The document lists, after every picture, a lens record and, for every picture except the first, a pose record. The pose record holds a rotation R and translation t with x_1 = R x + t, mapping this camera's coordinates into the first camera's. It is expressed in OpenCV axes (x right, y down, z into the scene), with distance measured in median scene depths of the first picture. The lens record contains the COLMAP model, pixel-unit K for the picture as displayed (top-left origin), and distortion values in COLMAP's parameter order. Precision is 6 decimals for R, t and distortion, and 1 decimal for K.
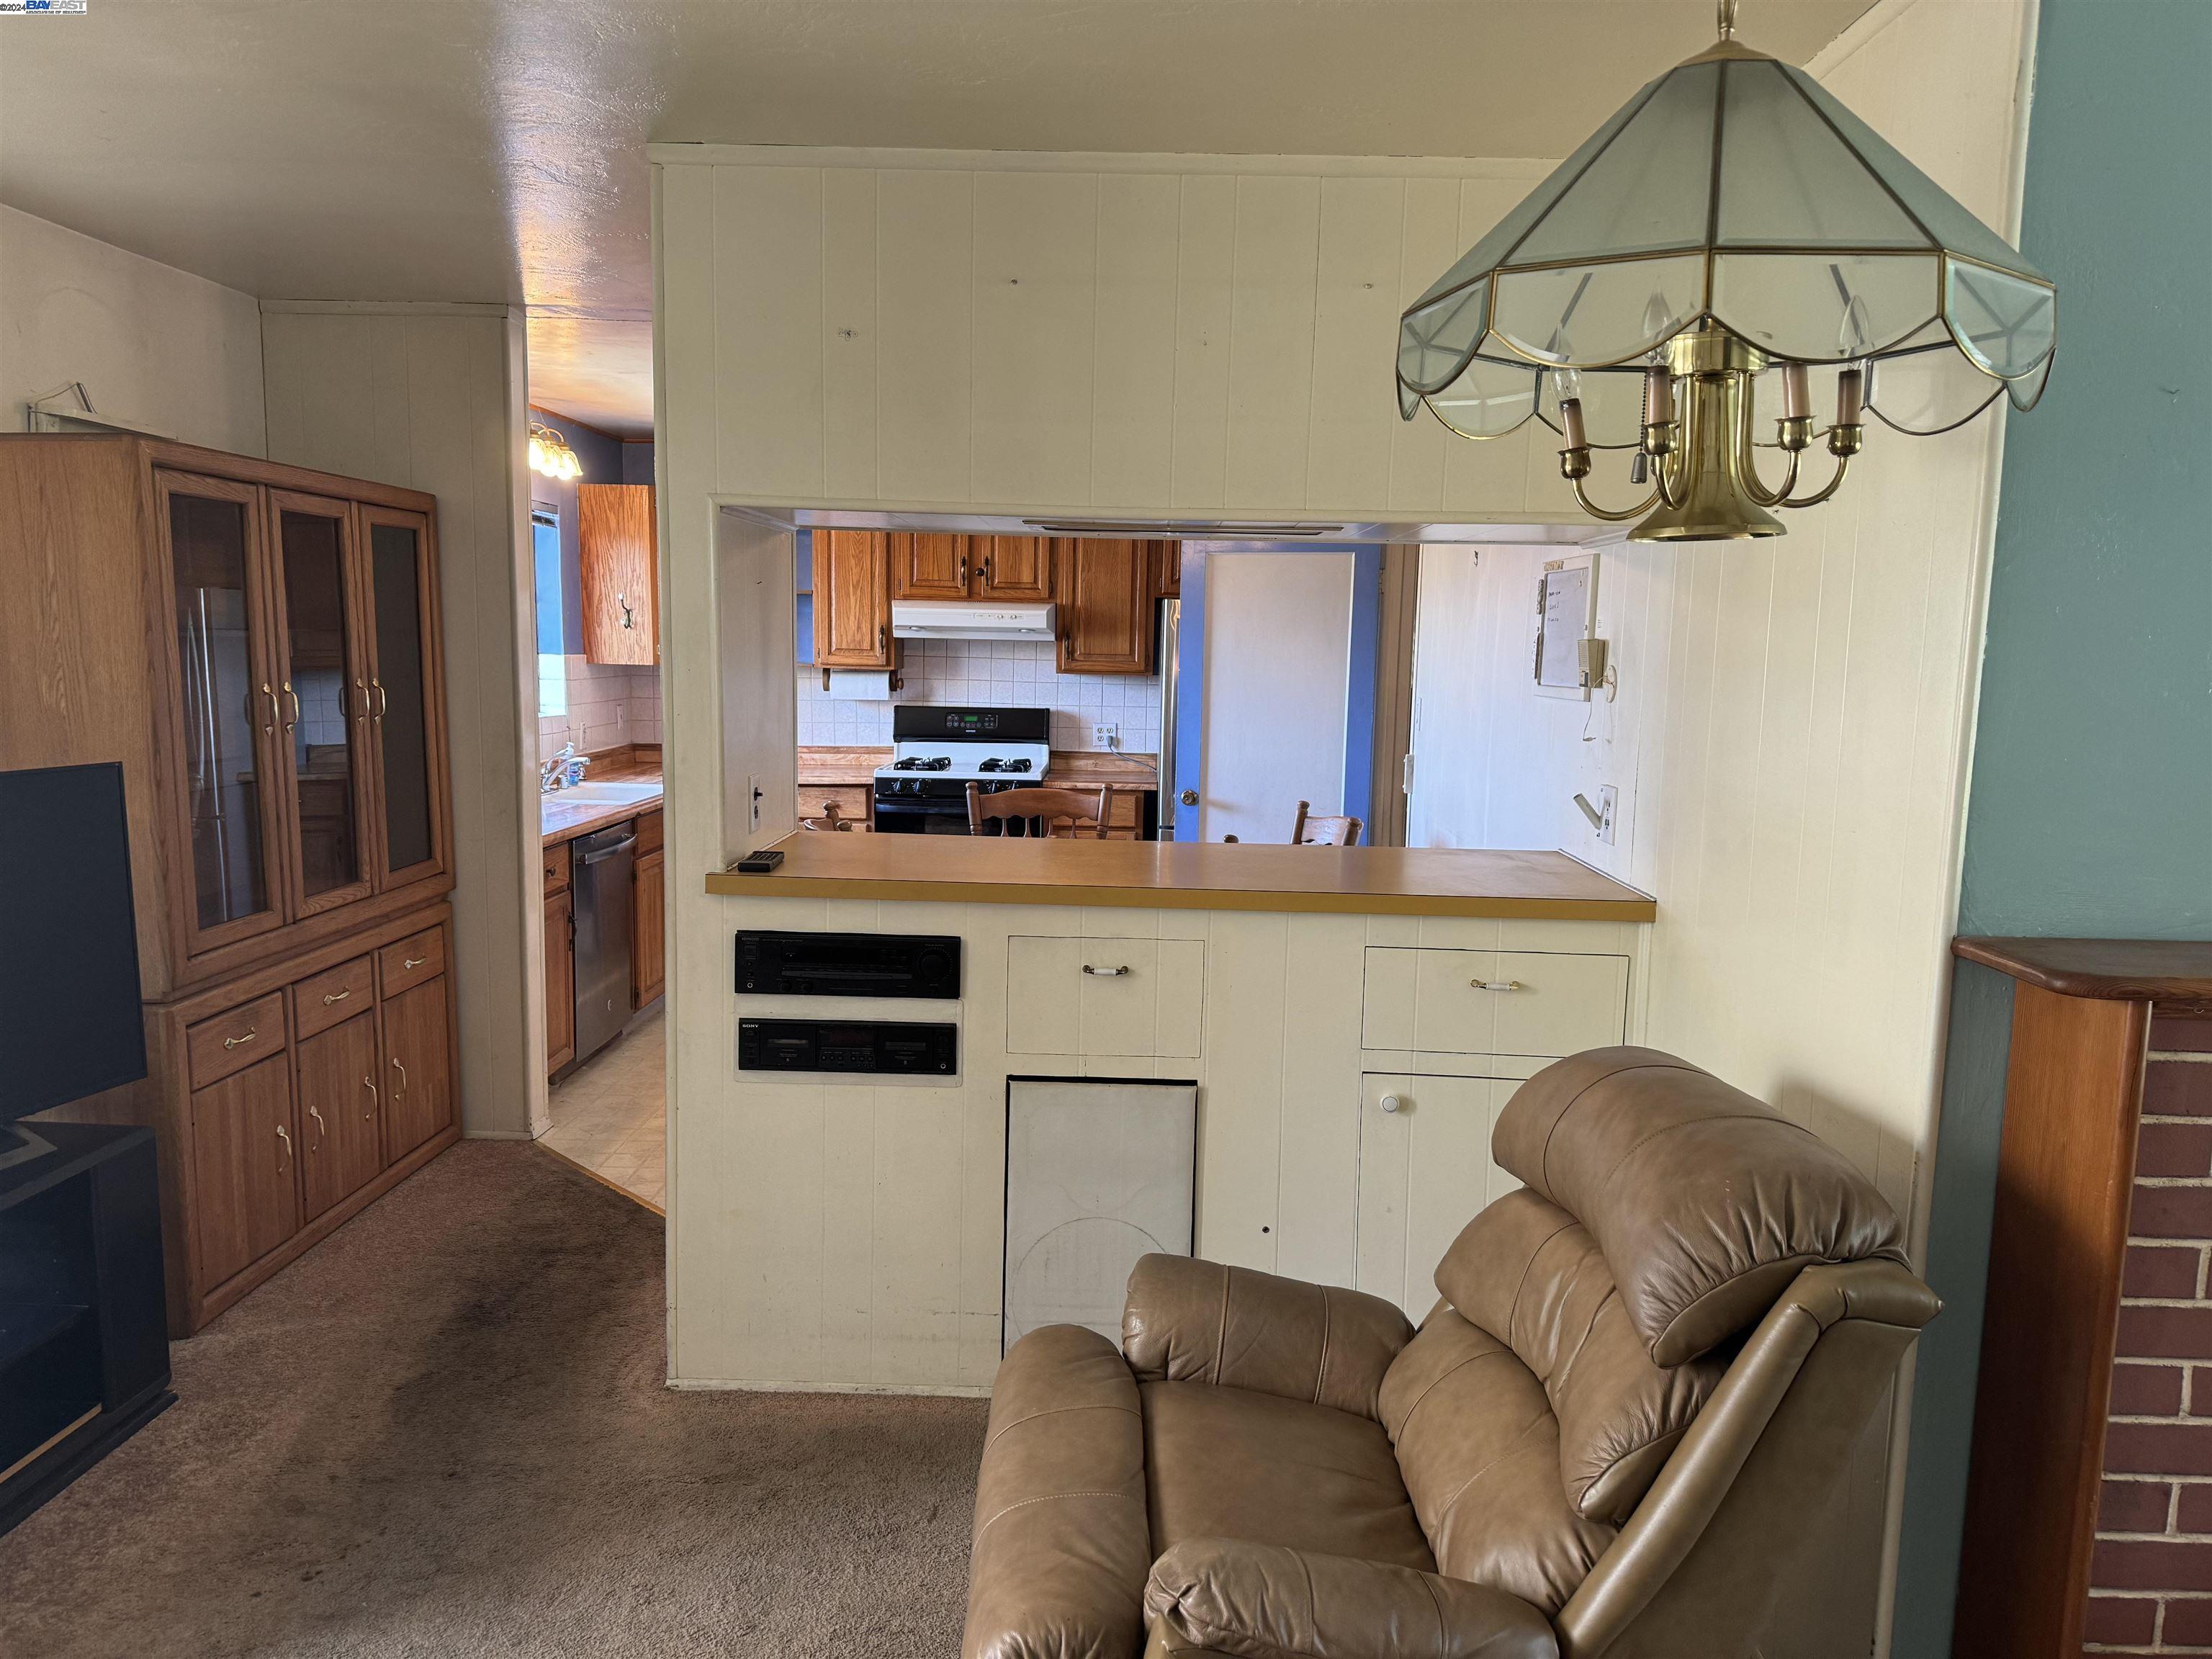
lens RADIAL K [[1580.2, 0, 1156.8], [0, 1580.2, 827.3], [0, 0, 1]] dist [0.127758, -0.176607]
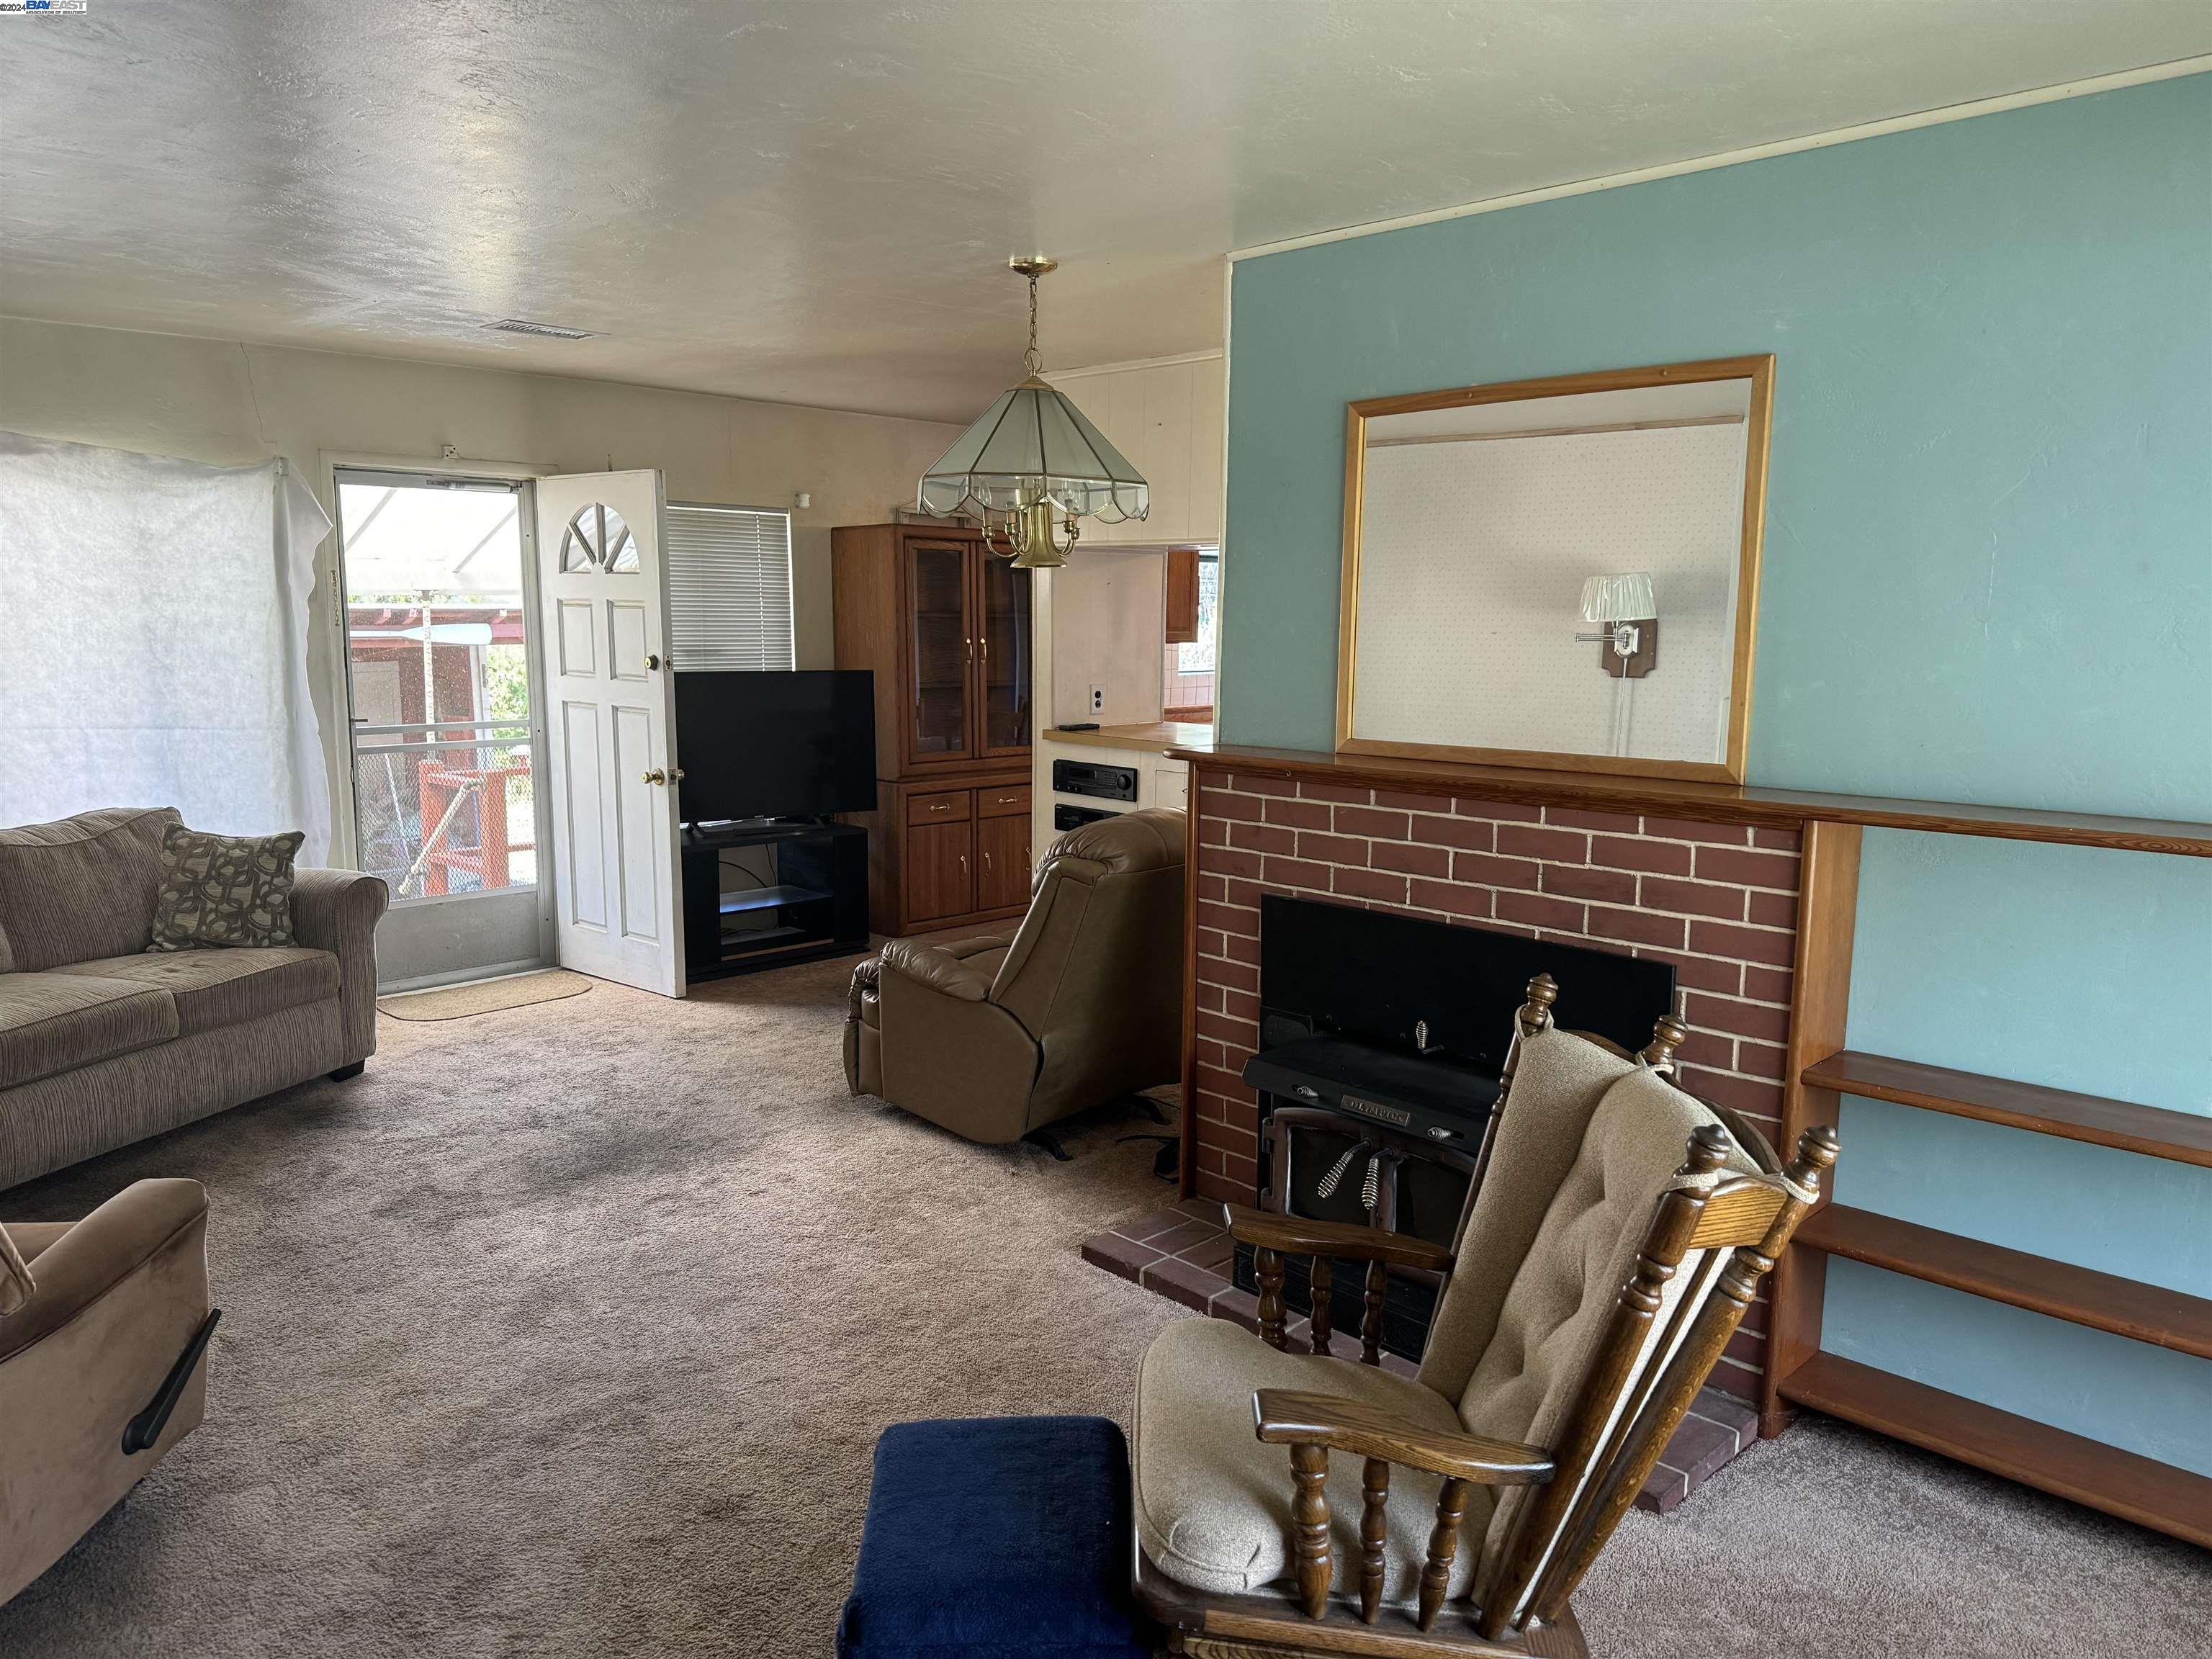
lens RADIAL K [[1595.2, 0, 1046.8], [0, 1595.2, 840.0], [0, 0, 1]] dist [0.033039, -0.041348]
pose [[0.697860, 0.089640, -0.710603, 1.046371], [-0.076009, 0.995803, 0.050971, 0.058084], [0.712190, 0.018442, 0.701745, -0.371313]]
